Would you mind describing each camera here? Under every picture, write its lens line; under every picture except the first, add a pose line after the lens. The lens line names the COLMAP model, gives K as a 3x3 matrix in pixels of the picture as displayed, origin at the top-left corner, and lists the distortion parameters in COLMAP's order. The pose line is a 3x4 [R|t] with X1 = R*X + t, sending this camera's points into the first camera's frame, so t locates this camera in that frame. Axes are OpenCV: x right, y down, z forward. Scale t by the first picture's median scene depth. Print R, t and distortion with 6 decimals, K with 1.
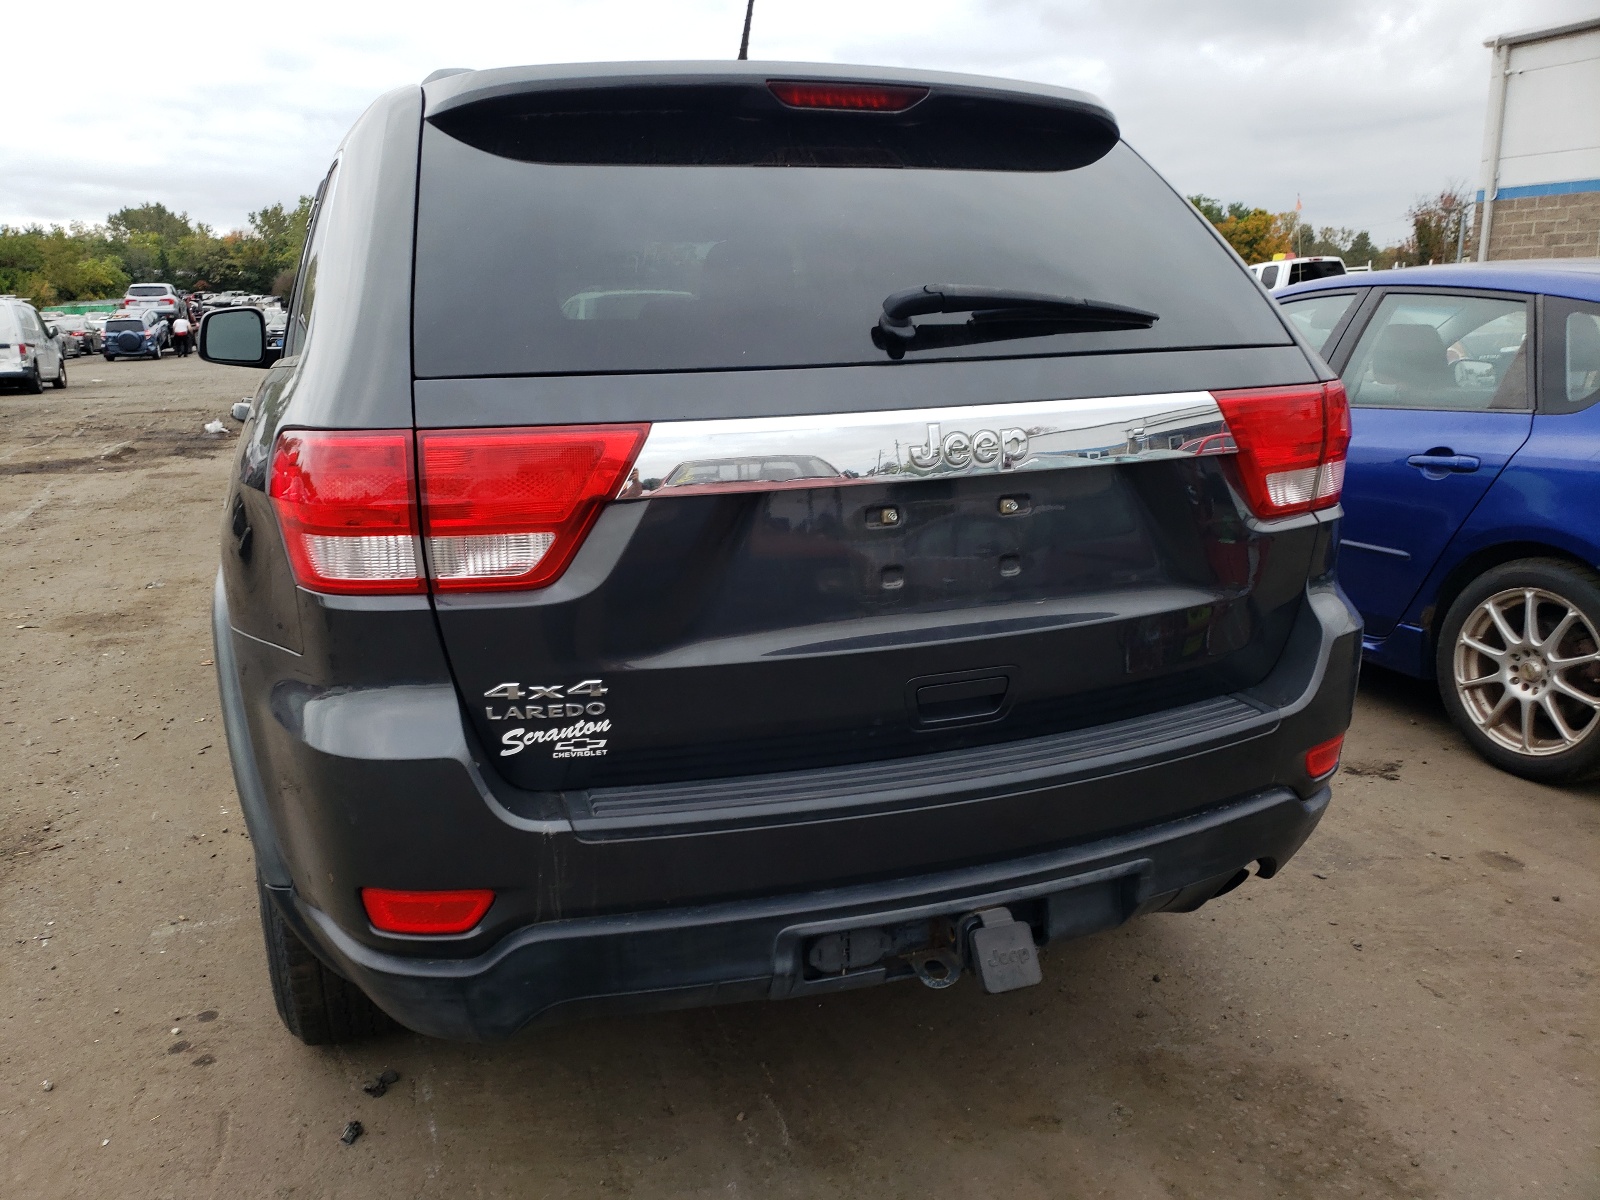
lens RADIAL K [[1223.3, 0, 800.0], [0, 1223.3, 600.0], [0, 0, 1]] dist [0.056307, -0.050021]
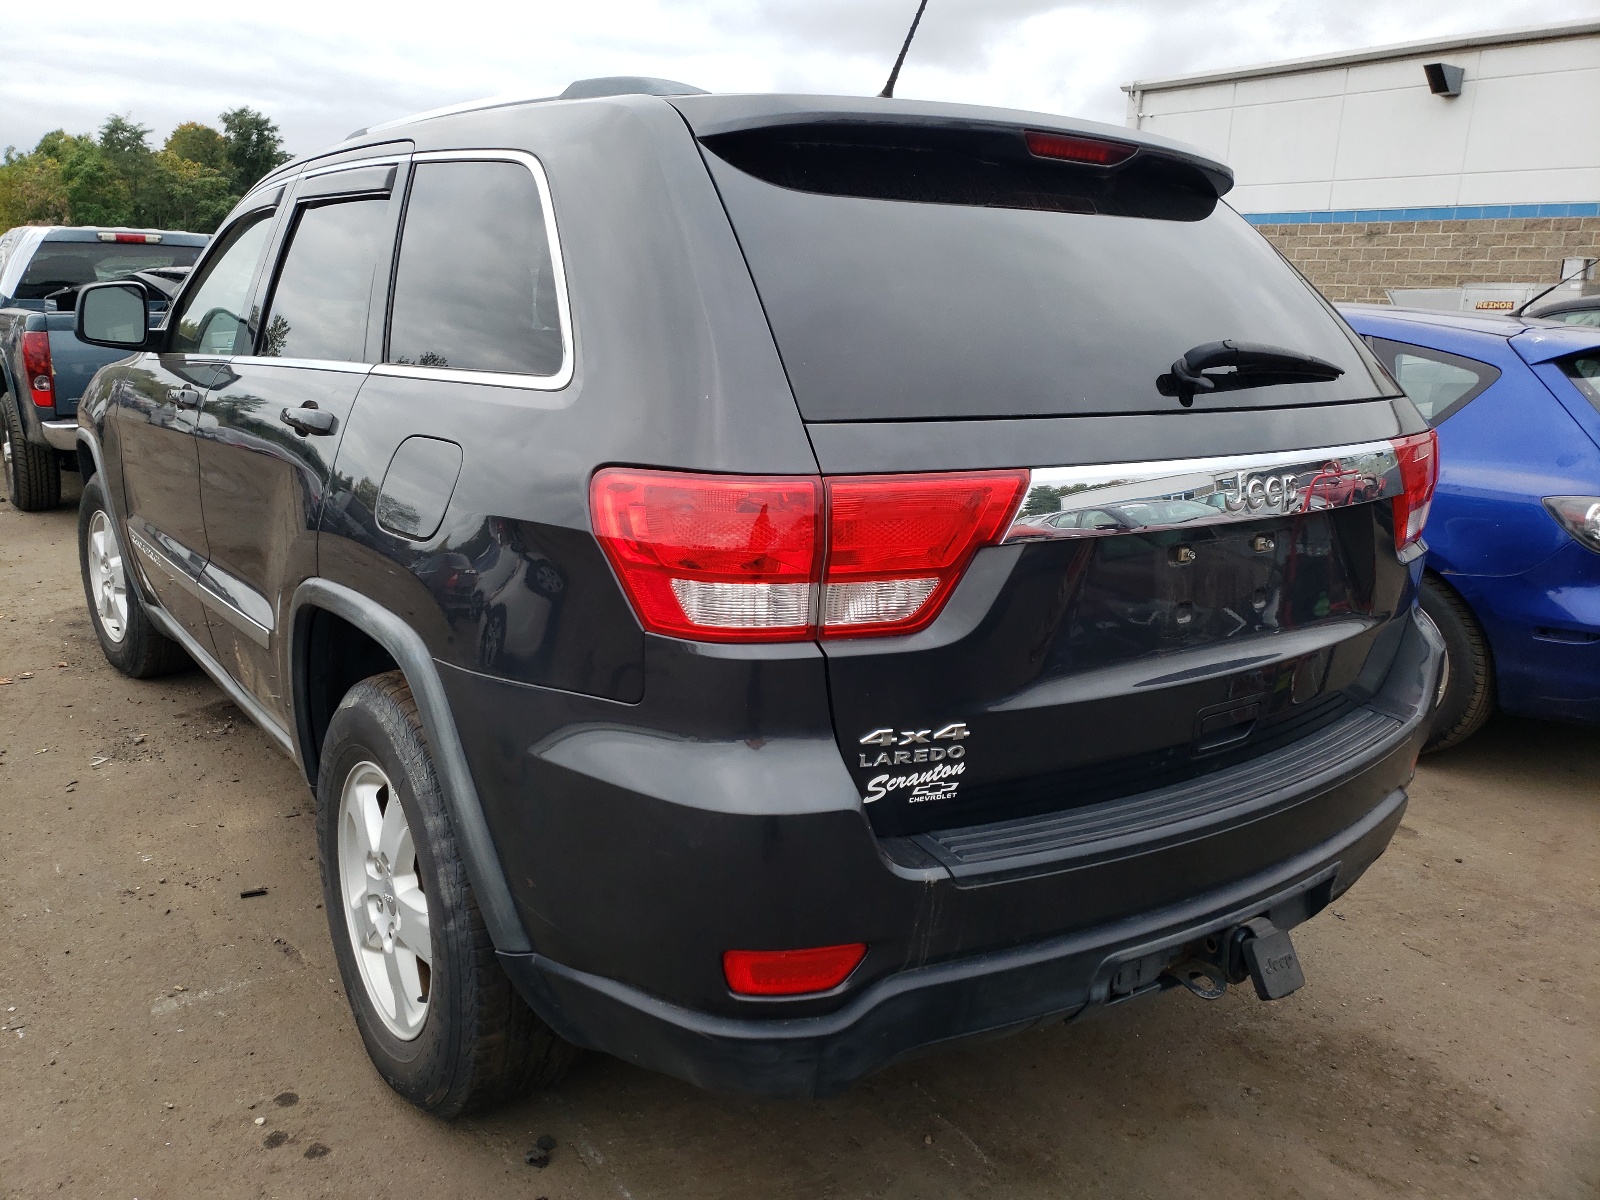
lens RADIAL K [[1200.2, 0, 799.4], [0, 1200.2, 568.7], [0, 0, 1]] dist [0.039113, -0.011989]
pose [[0.966088, -0.004822, 0.258168, -0.535586], [0.008615, 0.999871, -0.013563, -0.047386], [-0.258069, 0.015327, 0.966005, 0.085647]]
